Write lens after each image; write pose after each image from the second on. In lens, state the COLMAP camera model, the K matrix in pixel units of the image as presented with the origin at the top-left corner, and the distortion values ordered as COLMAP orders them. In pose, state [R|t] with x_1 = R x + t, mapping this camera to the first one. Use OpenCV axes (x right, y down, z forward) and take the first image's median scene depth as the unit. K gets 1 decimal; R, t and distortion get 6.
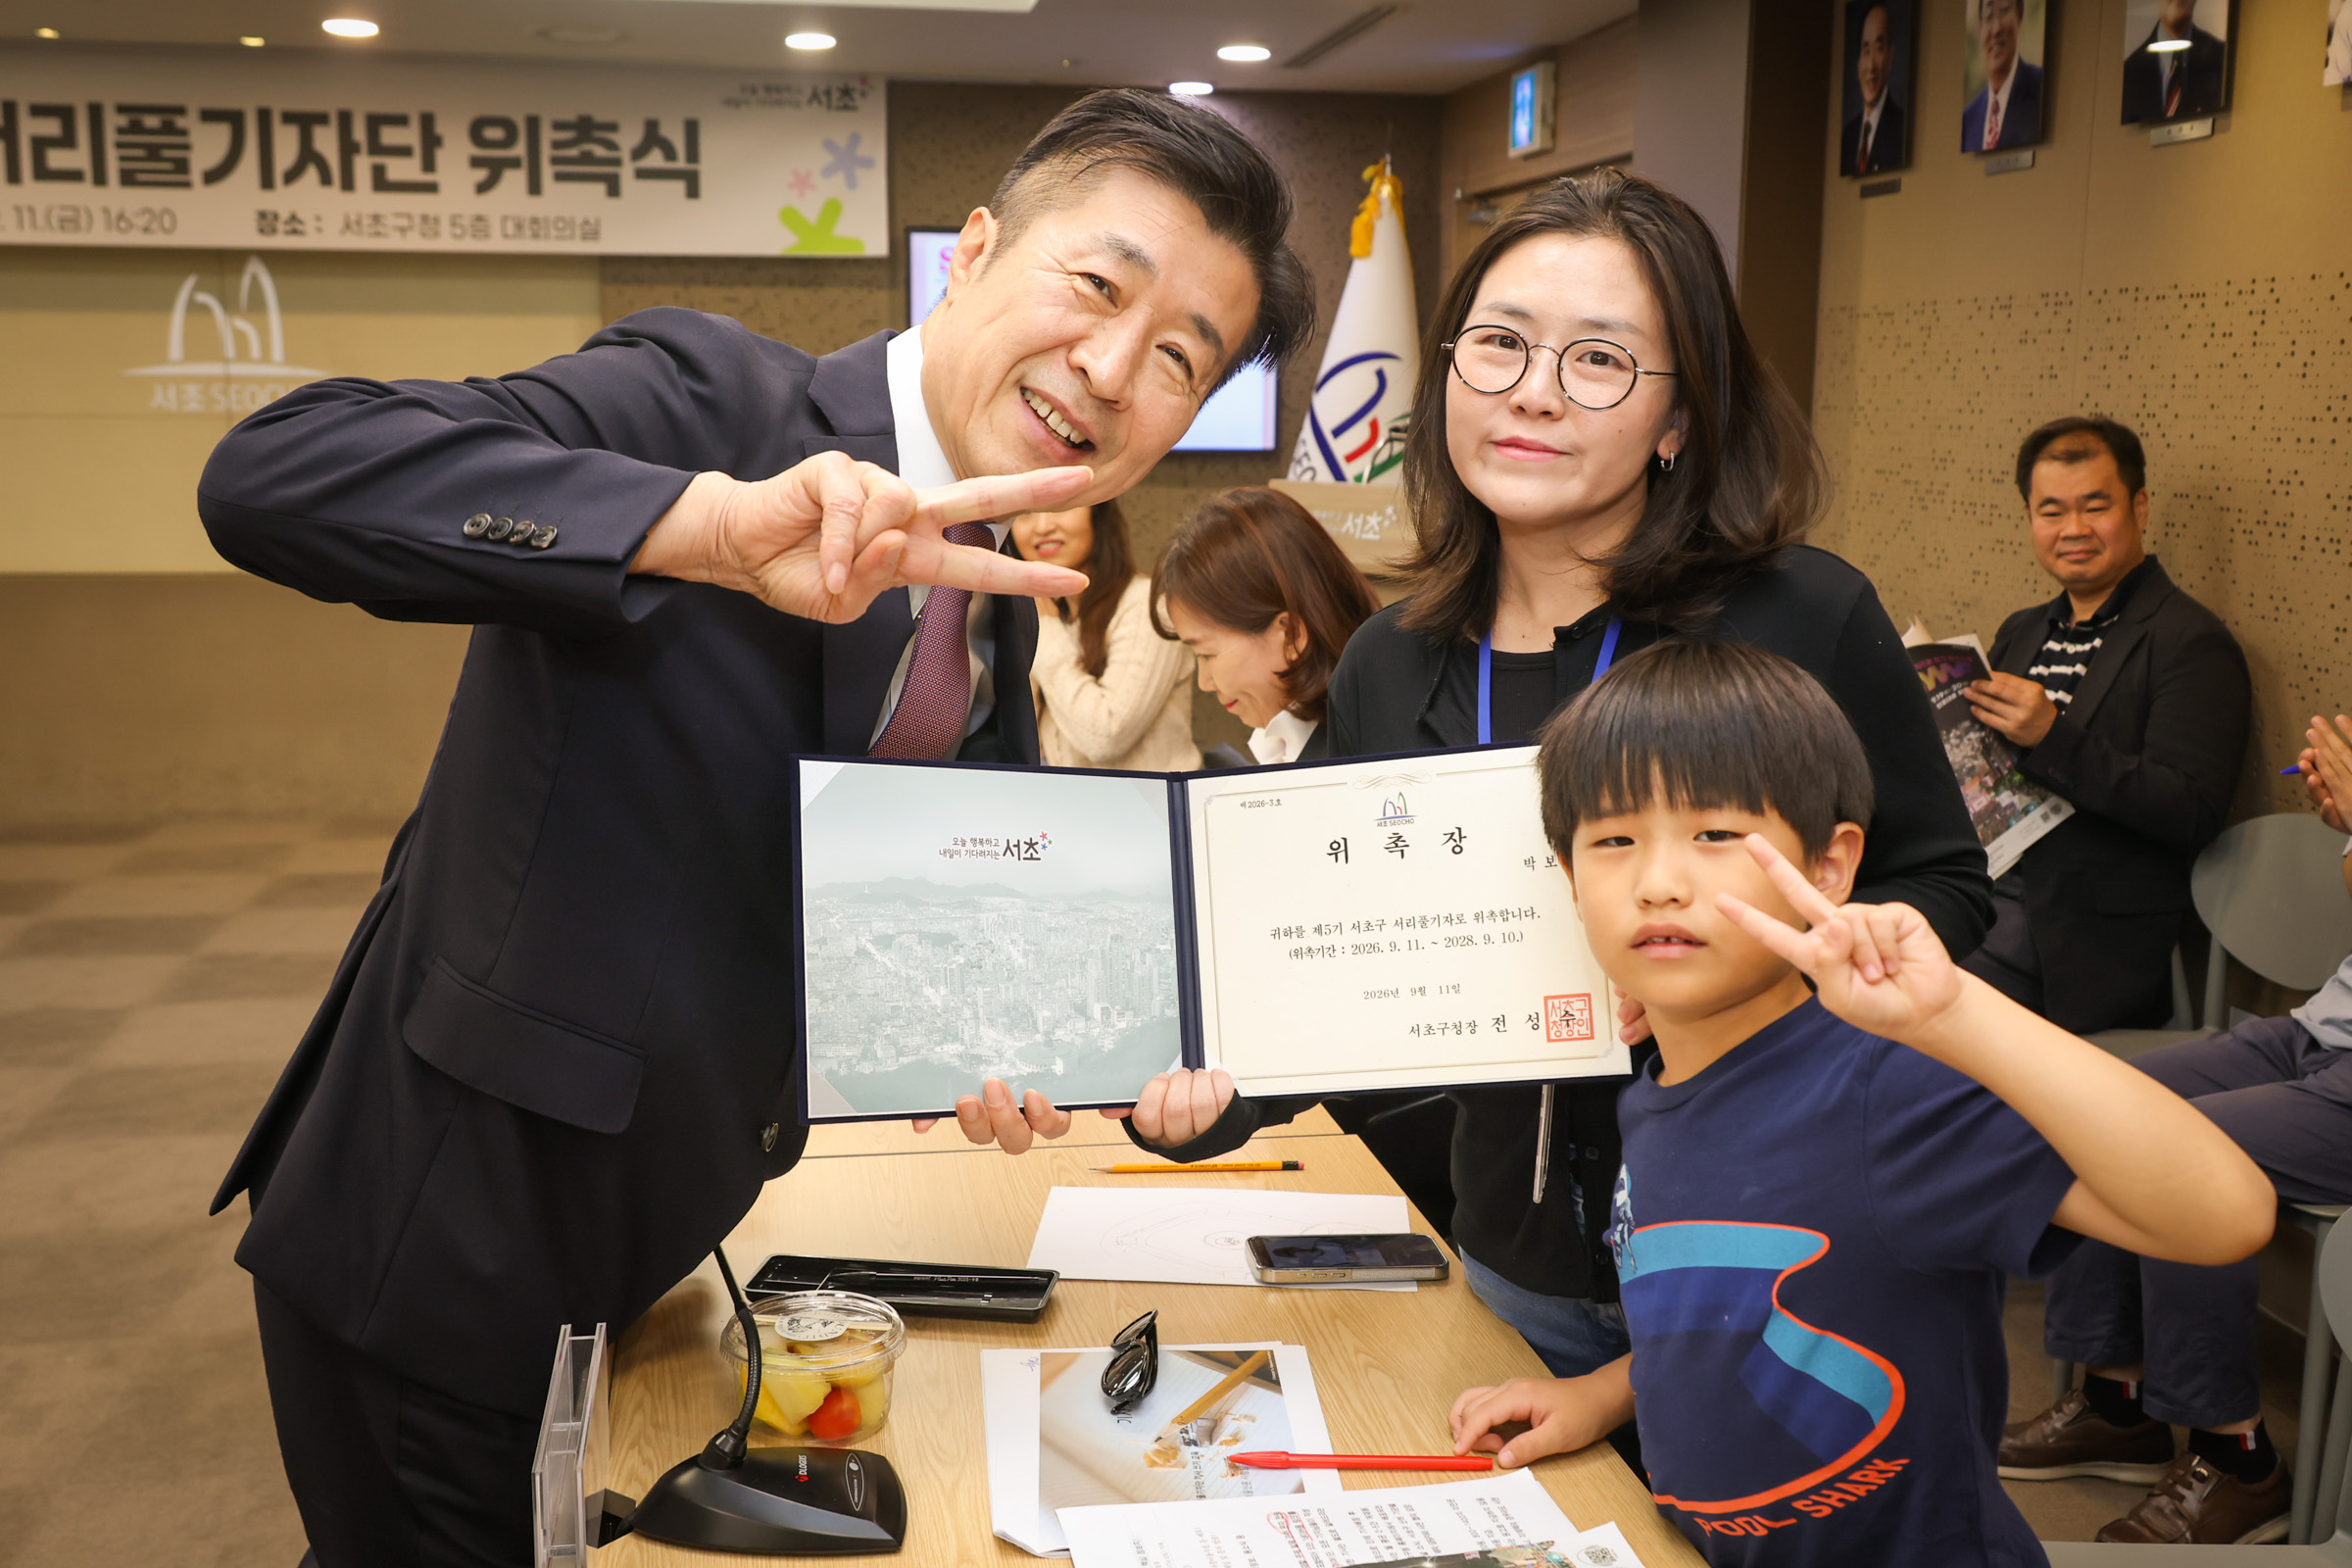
lens RADIAL K [[2354.5, 0, 1167.4], [0, 2354.5, 792.0], [0, 0, 1]] dist [0.008642, 0.001328]
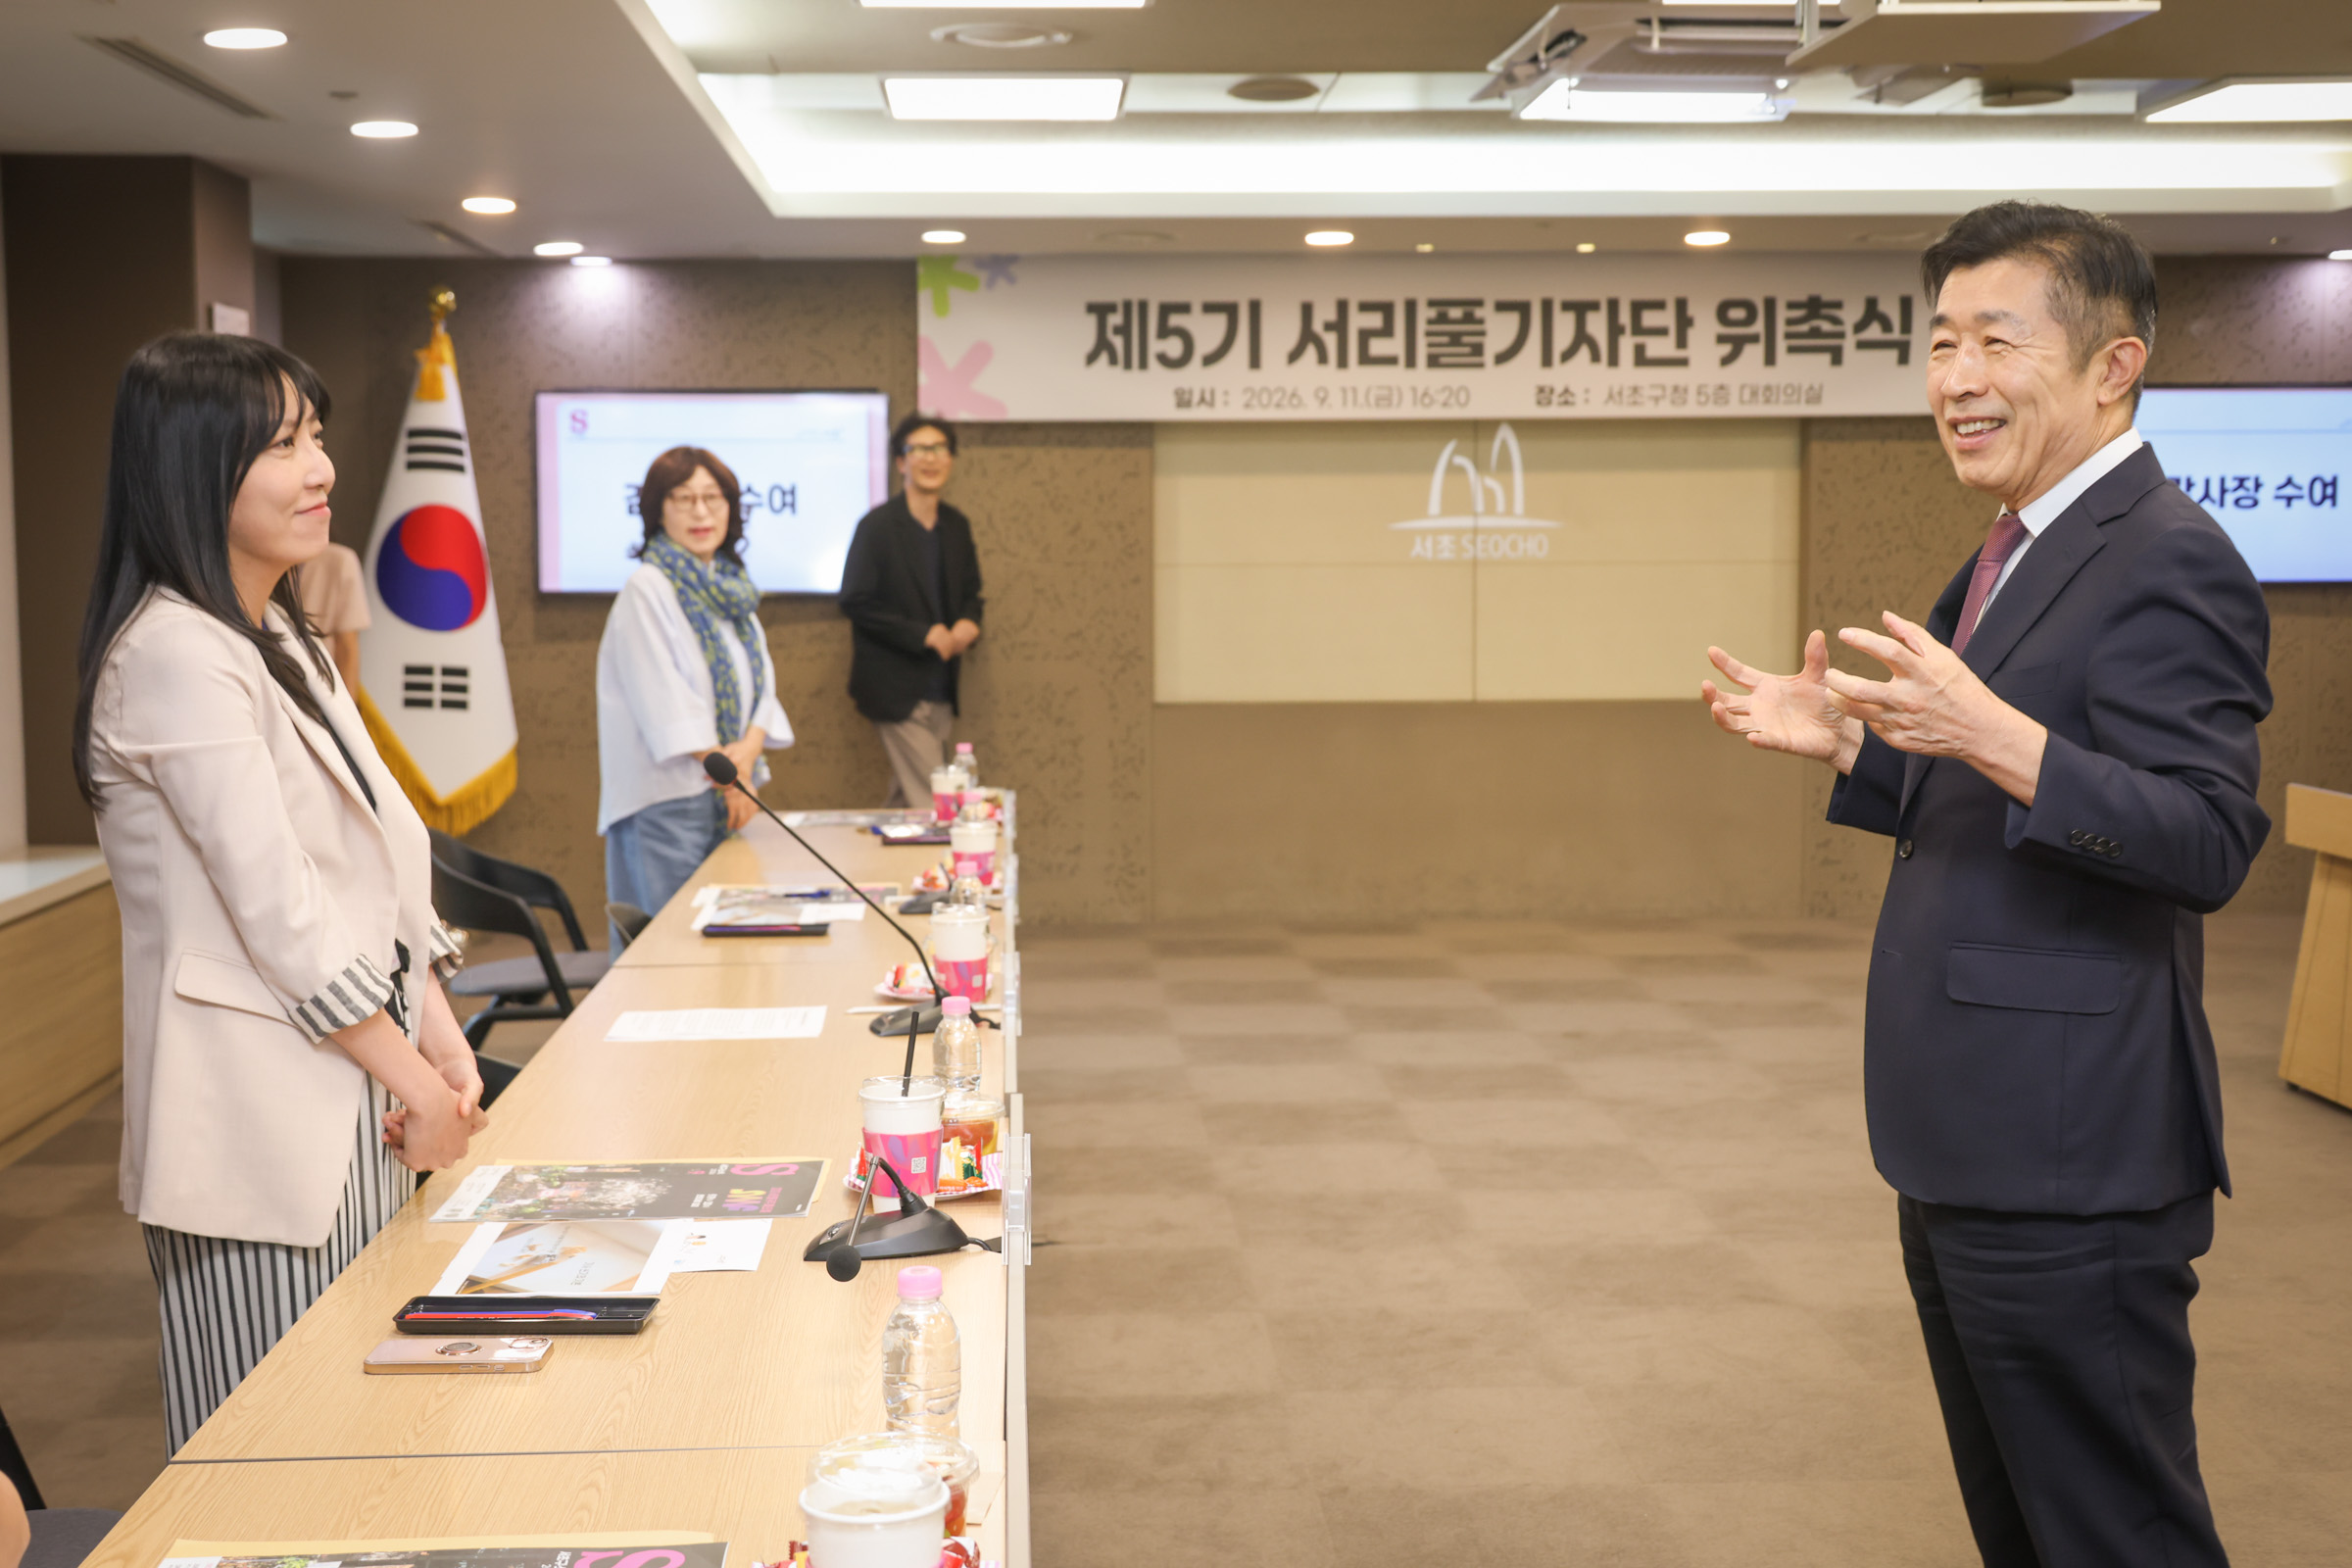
lens RADIAL K [[2946.4, 0, 1144.1], [0, 2946.4, 788.7], [0, 0, 1]] dist [0.028189, -0.048733]
pose [[0.991907, -0.002780, -0.126938, -0.389222], [-0.007063, 0.997005, -0.077020, 0.061939], [0.126772, 0.077293, 0.988916, -0.431462]]
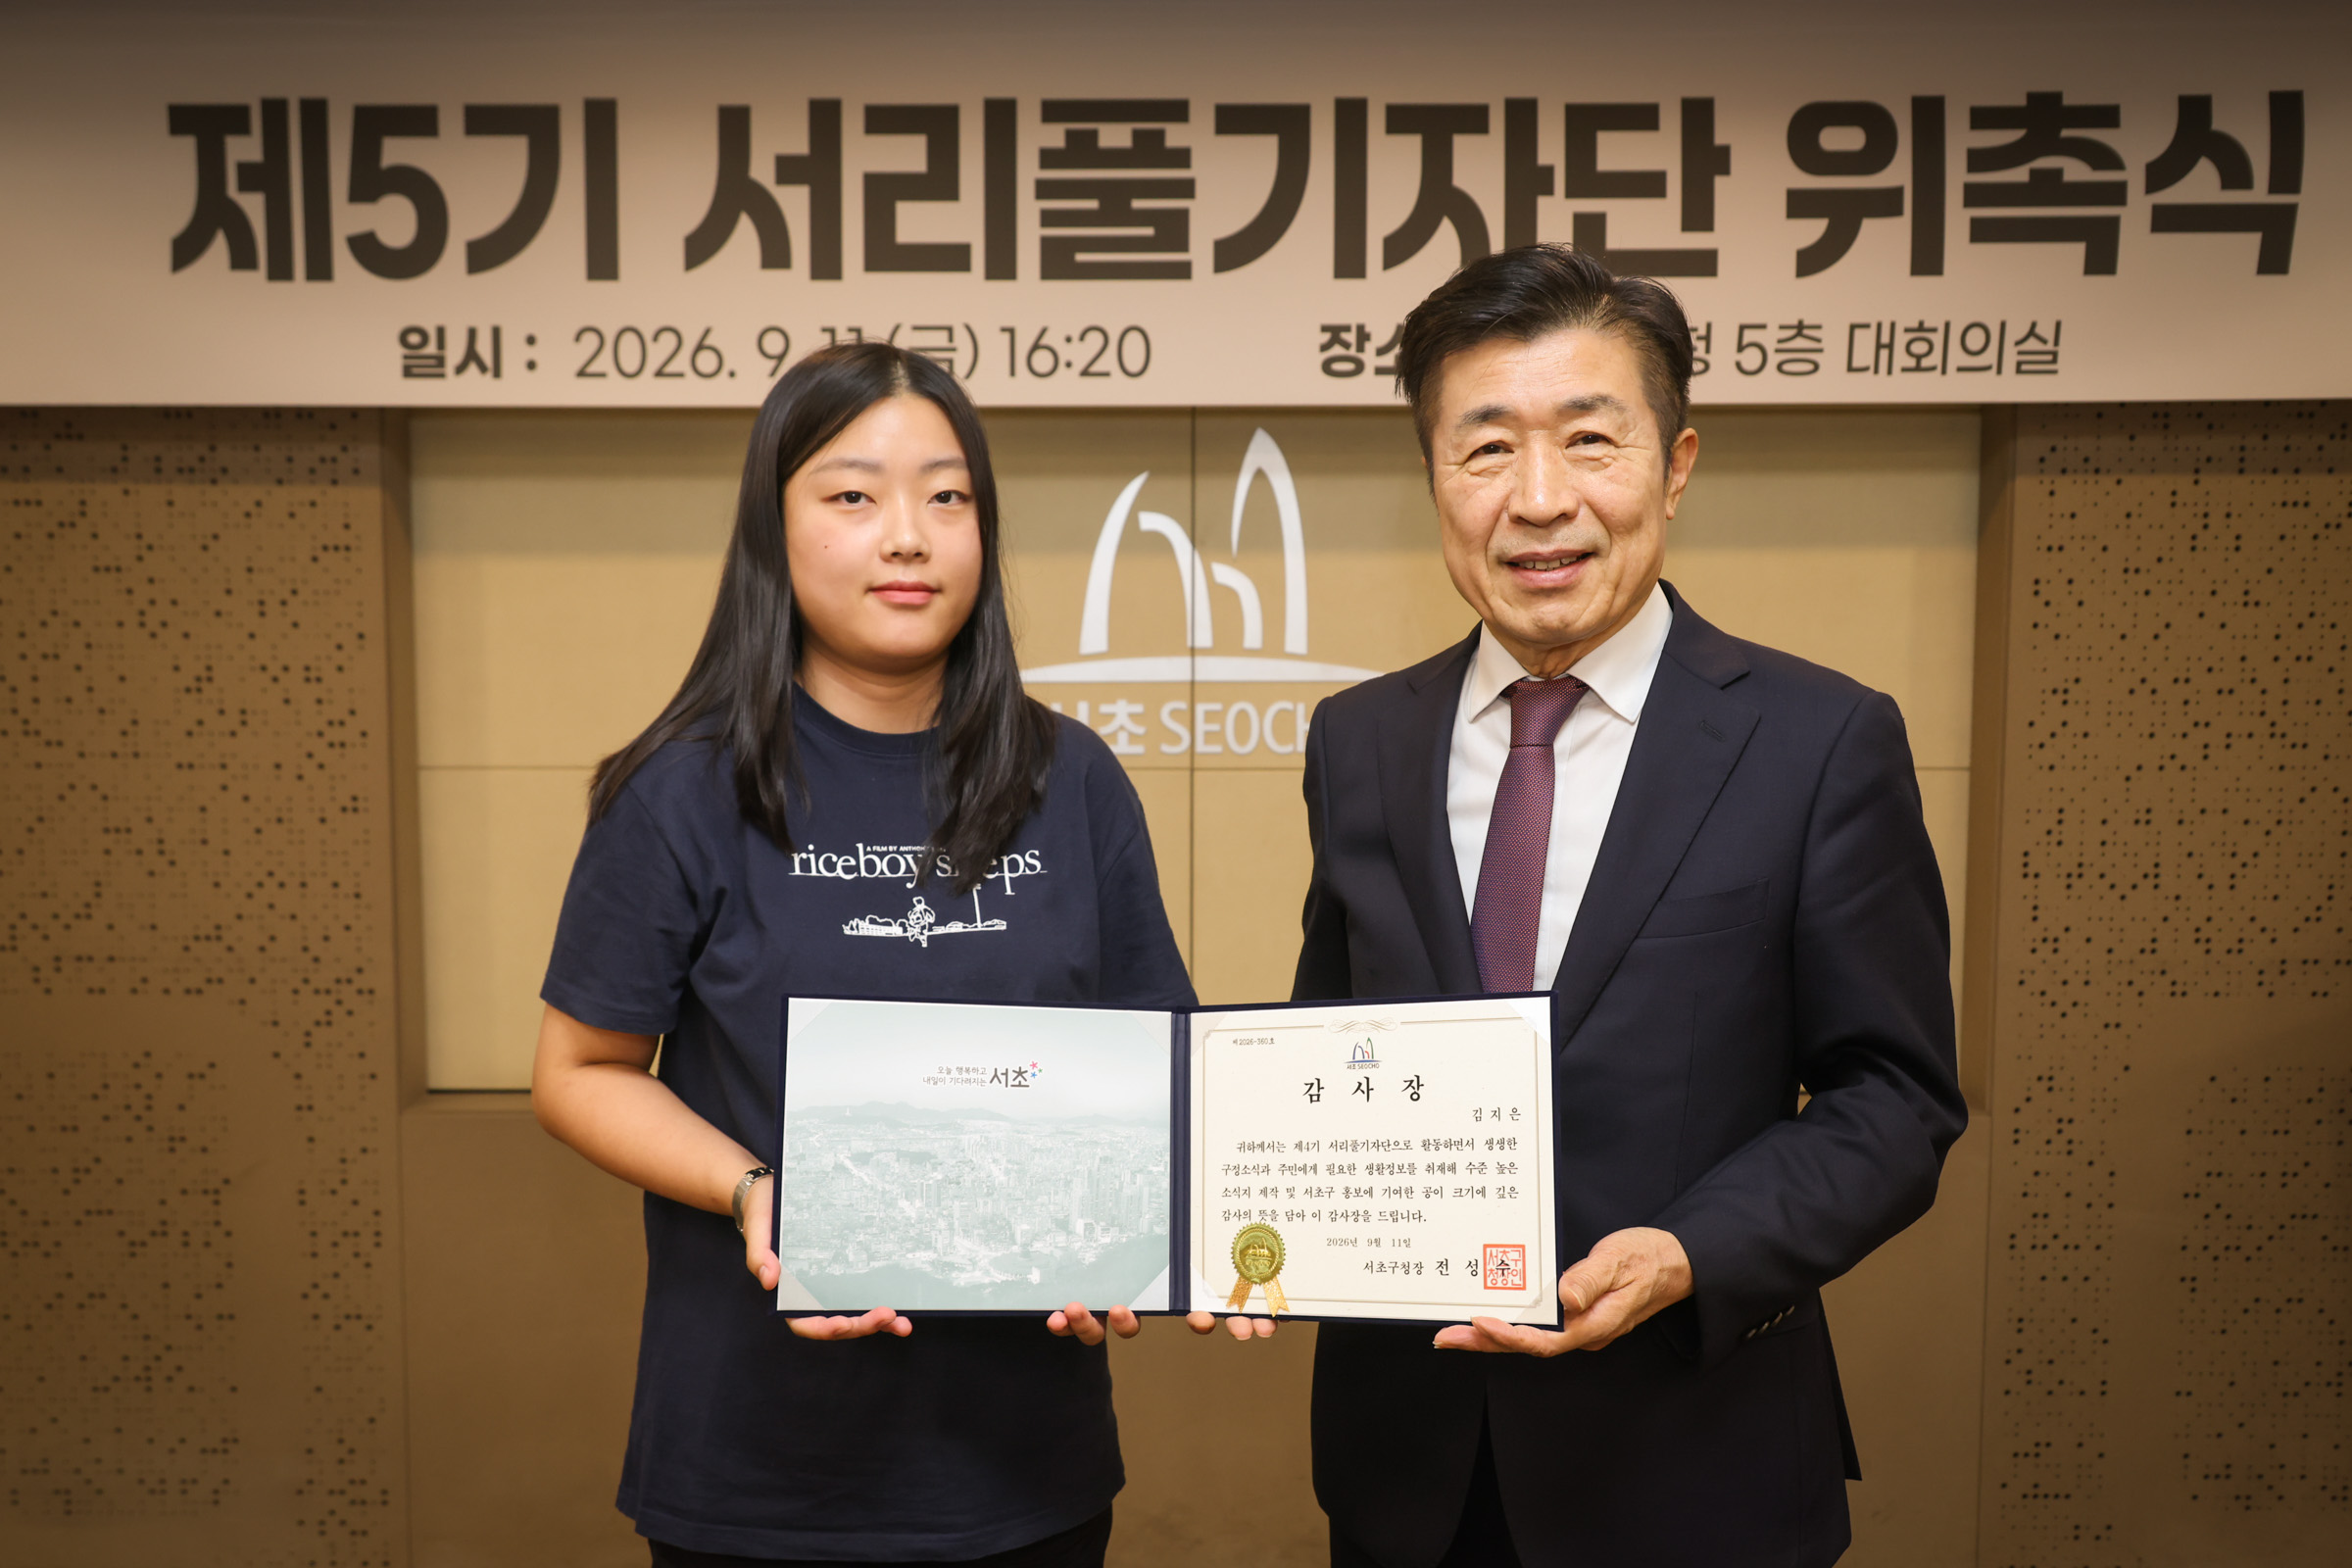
lens RADIAL K [[2325.3, 0, 1123.0], [0, 2325.3, 868.0], [0, 0, 1]] dist [0.017302, 0.003163]
pose [[0.985474, 0.006581, -0.169700, -0.343271], [-0.019789, 0.996891, -0.076263, -0.106286], [0.168671, 0.078513, 0.982541, 0.556010]]
